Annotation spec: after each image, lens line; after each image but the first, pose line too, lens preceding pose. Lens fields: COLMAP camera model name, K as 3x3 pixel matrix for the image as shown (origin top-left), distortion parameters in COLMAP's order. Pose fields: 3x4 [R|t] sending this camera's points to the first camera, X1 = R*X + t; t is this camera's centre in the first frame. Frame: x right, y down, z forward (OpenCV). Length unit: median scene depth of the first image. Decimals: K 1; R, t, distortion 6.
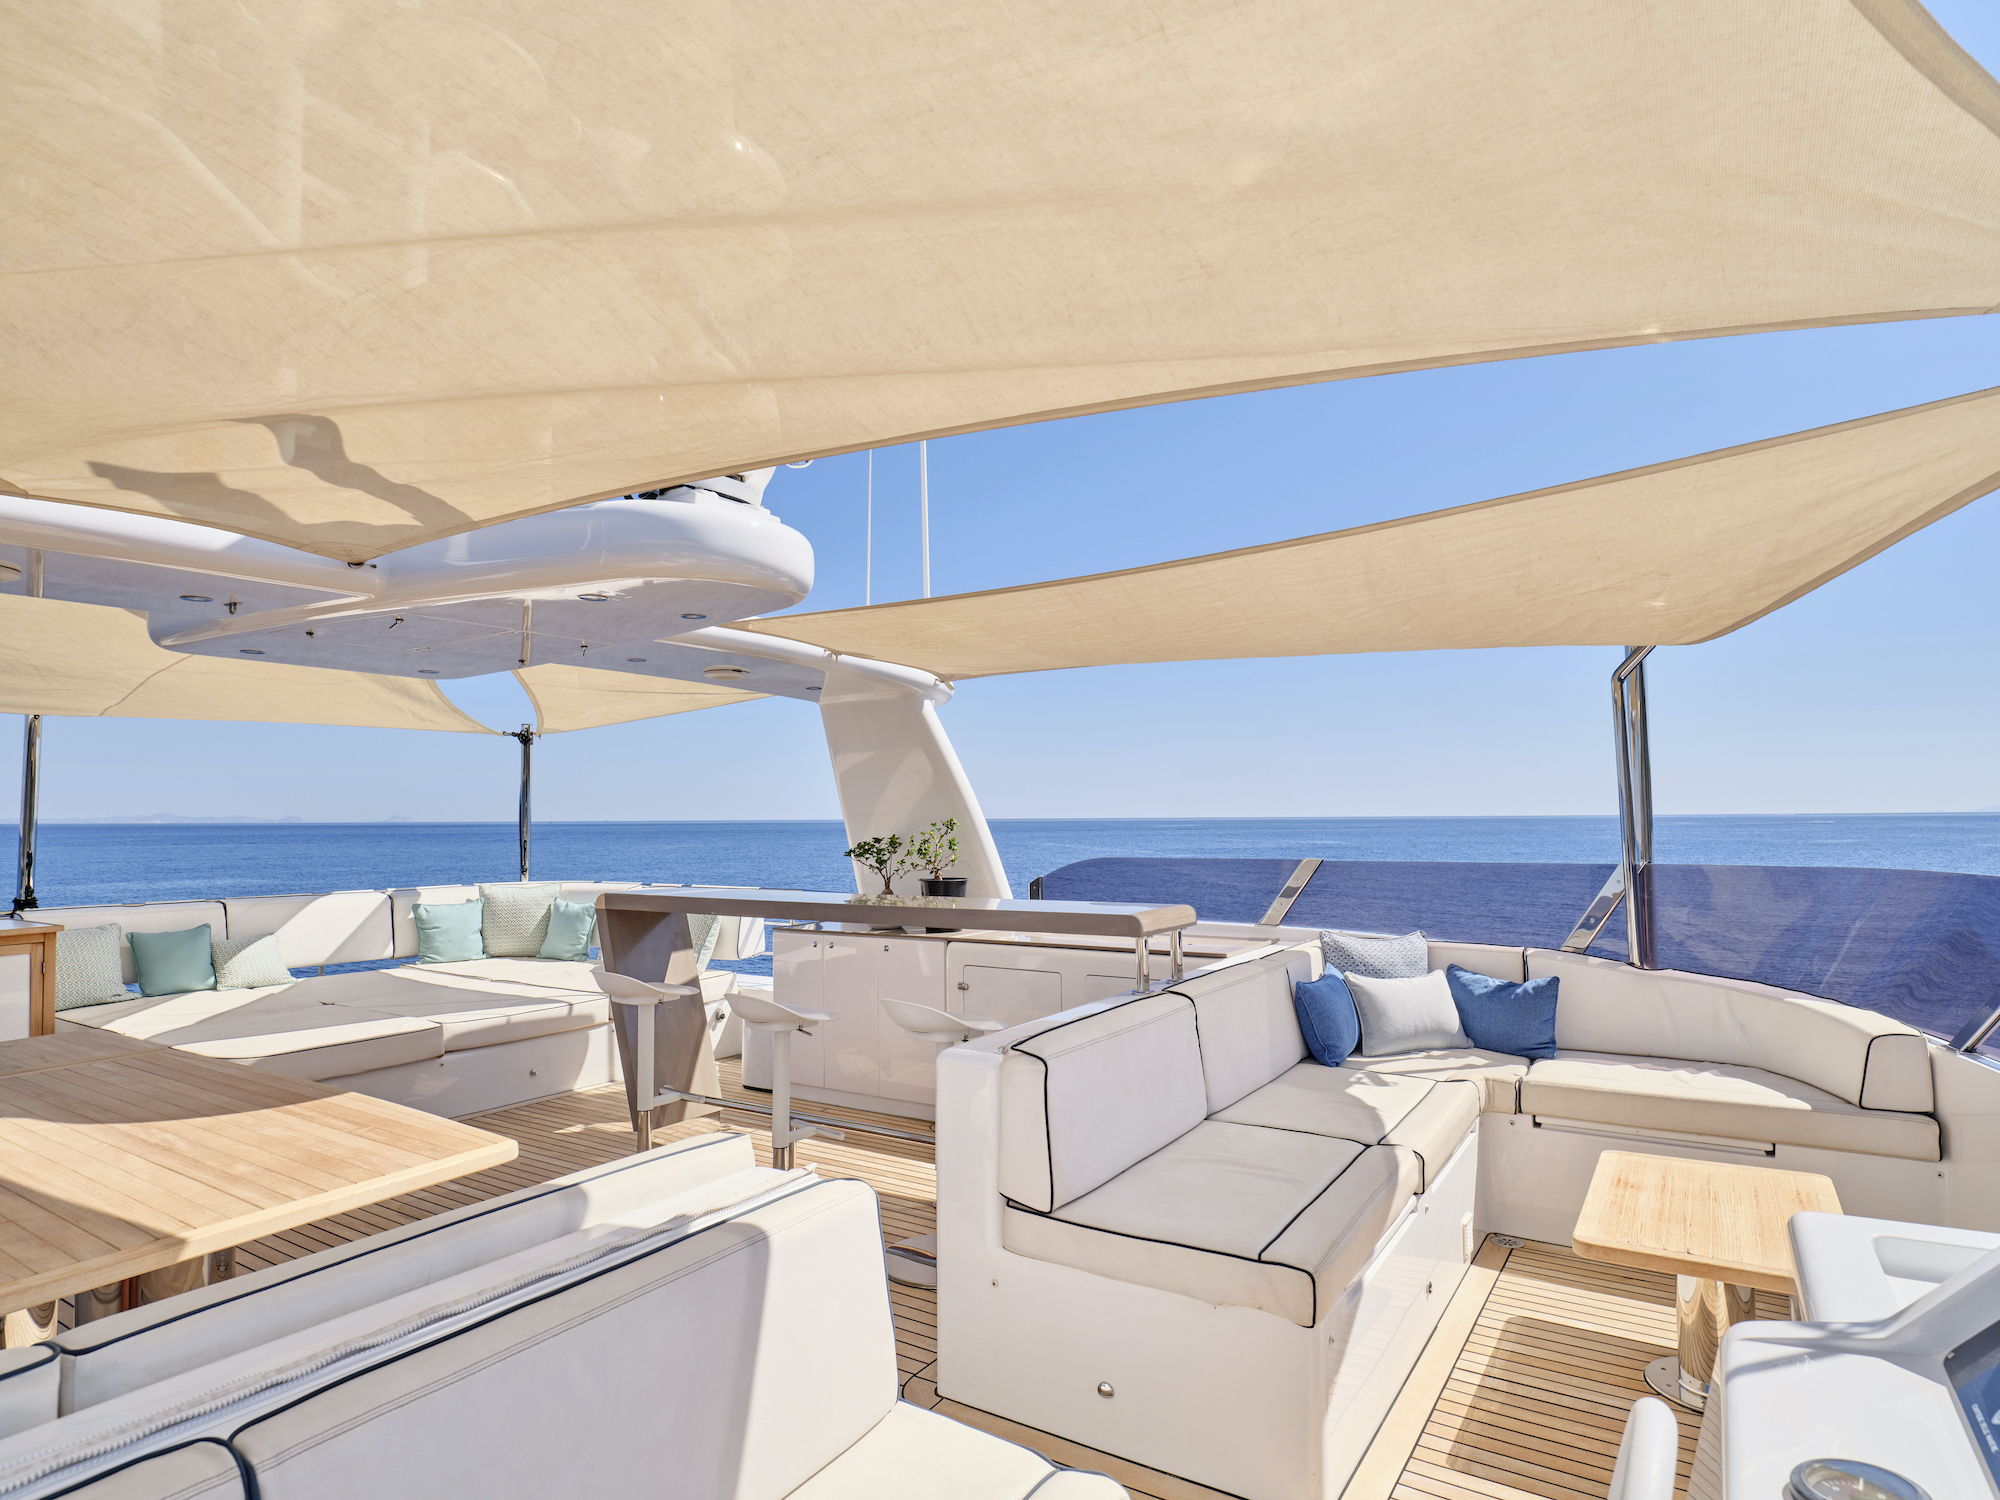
lens RADIAL K [[1223.1, 0, 1000.0], [0, 1223.1, 750.0], [0, 0, 1]] dist [0.044295, -0.055644]
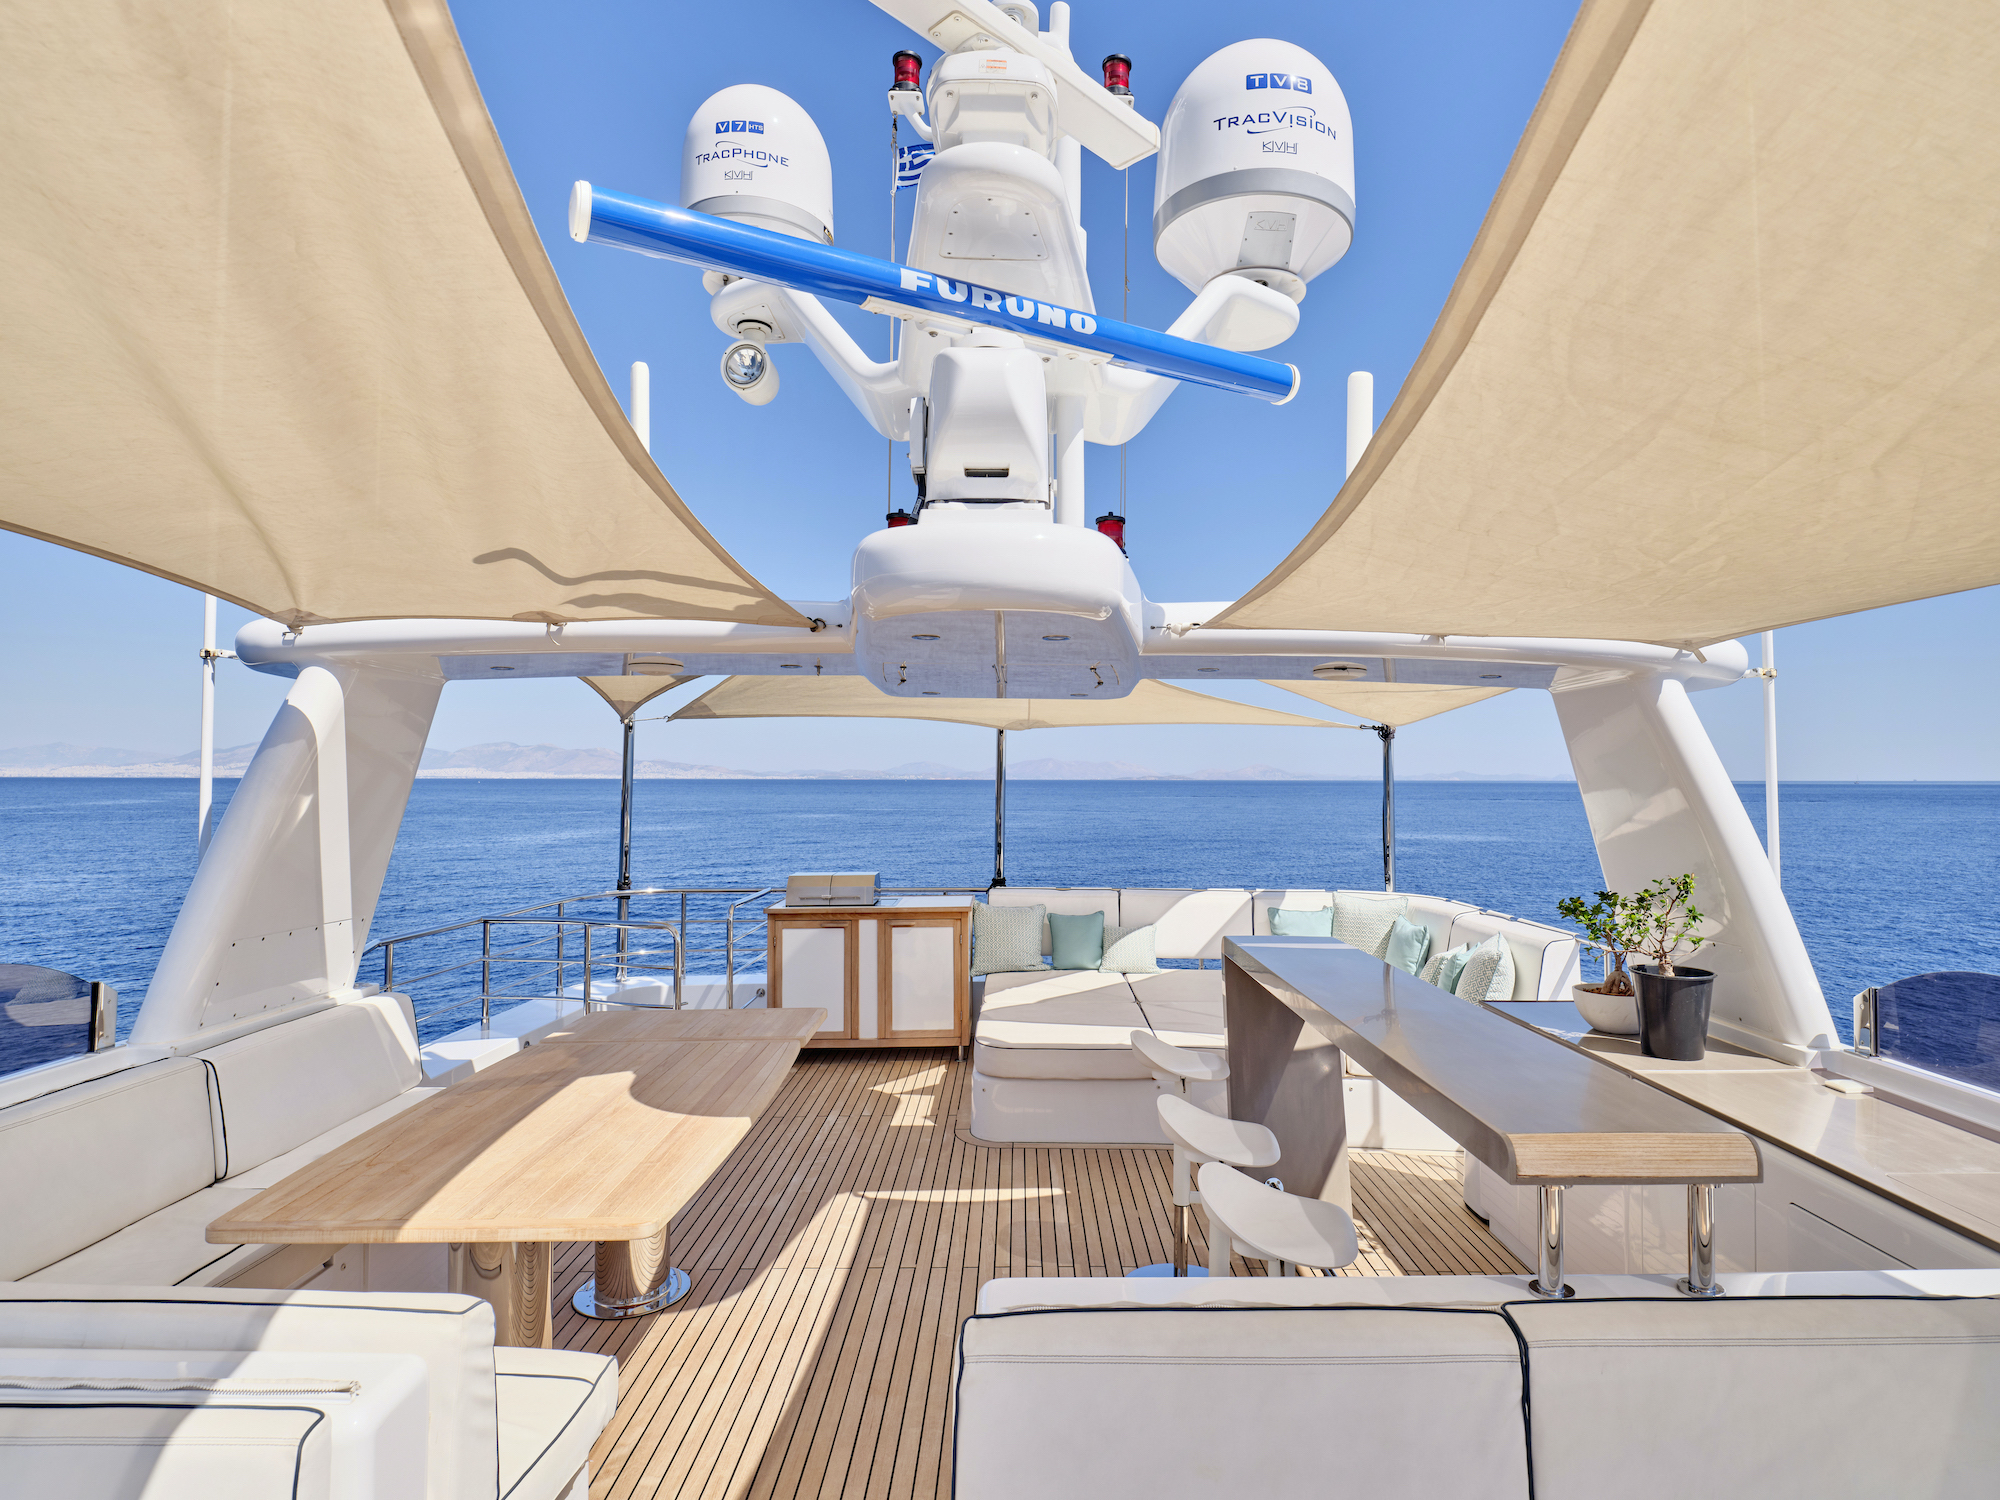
lens RADIAL K [[1223.1, 0, 1000.0], [0, 1223.1, 750.0], [0, 0, 1]] dist [0.044295, -0.055644]
pose [[0.497880, -0.011495, -0.867170, 0.301487], [0.053912, 0.998388, 0.017719, -0.033639], [0.865569, -0.055572, 0.497697, 0.365549]]
